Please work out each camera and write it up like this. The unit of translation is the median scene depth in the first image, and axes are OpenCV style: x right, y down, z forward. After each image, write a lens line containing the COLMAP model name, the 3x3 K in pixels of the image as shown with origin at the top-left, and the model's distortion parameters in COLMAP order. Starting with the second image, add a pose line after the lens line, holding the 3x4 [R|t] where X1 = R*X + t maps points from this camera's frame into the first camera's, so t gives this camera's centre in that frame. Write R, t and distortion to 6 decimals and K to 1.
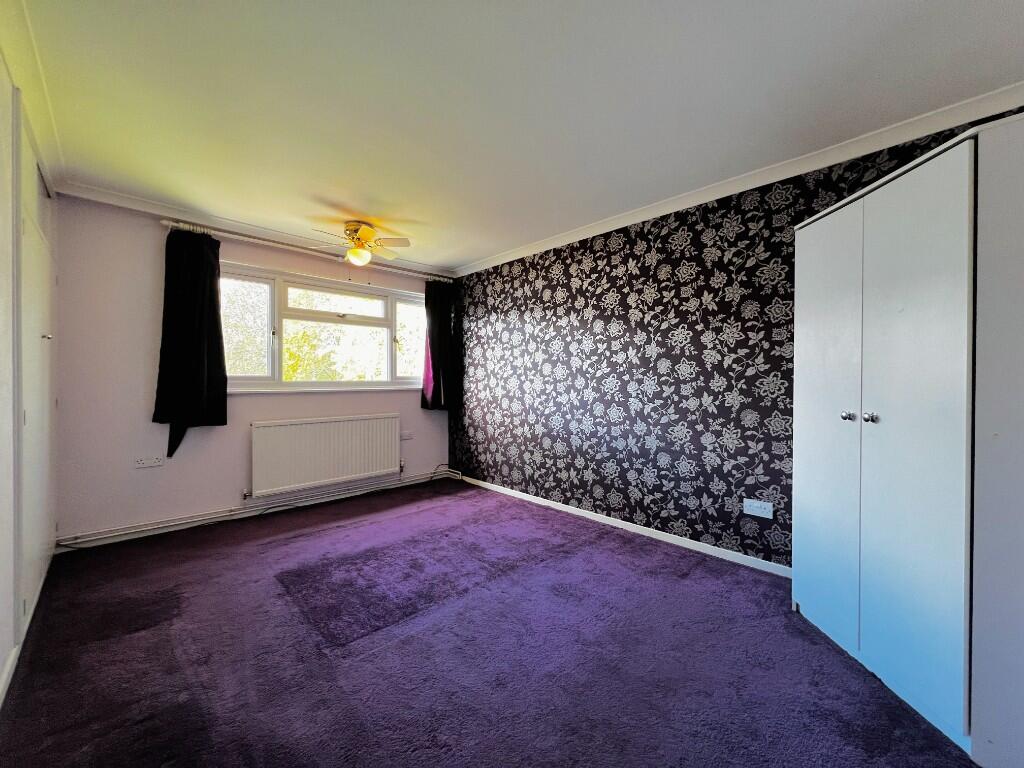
lens RADIAL K [[410.2, 0, 514.9], [0, 410.2, 380.8], [0, 0, 1]] dist [-0.001493, 0.000058]
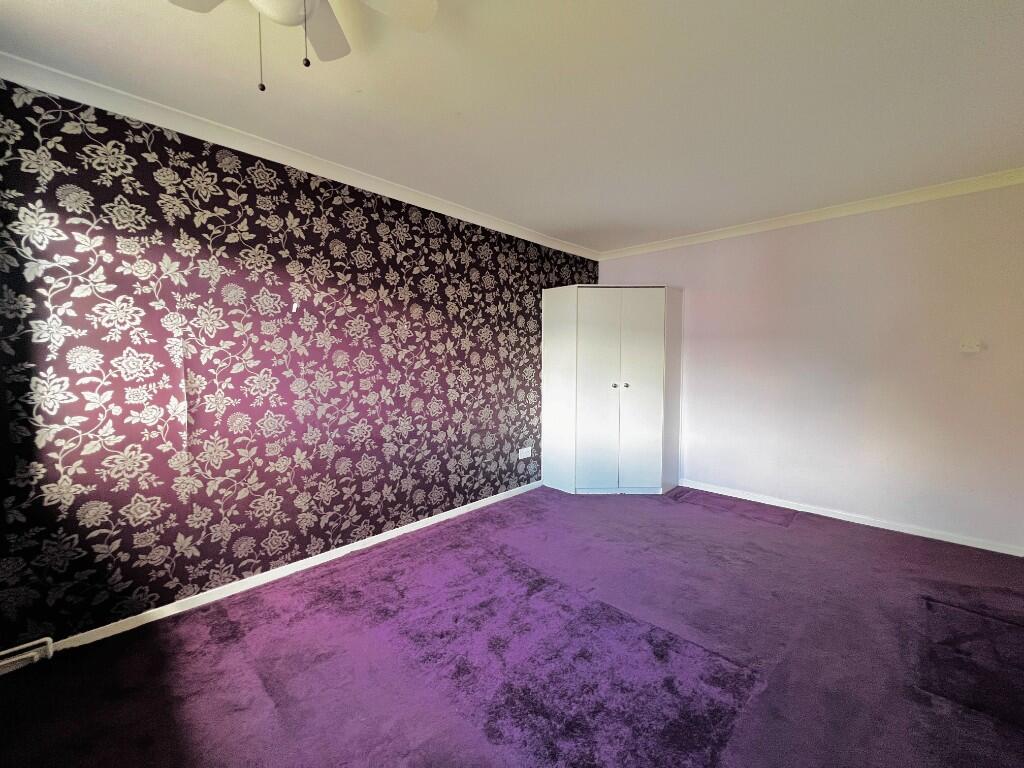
lens RADIAL K [[410.2, 0, 514.8], [0, 410.2, 386.2], [0, 0, 1]] dist [-0.001493, 0.000058]
pose [[-0.040821, -0.063434, 0.997151, -0.656568], [0.008892, 0.997920, 0.063847, -0.026123], [-0.999127, 0.011473, -0.040172, 0.782897]]
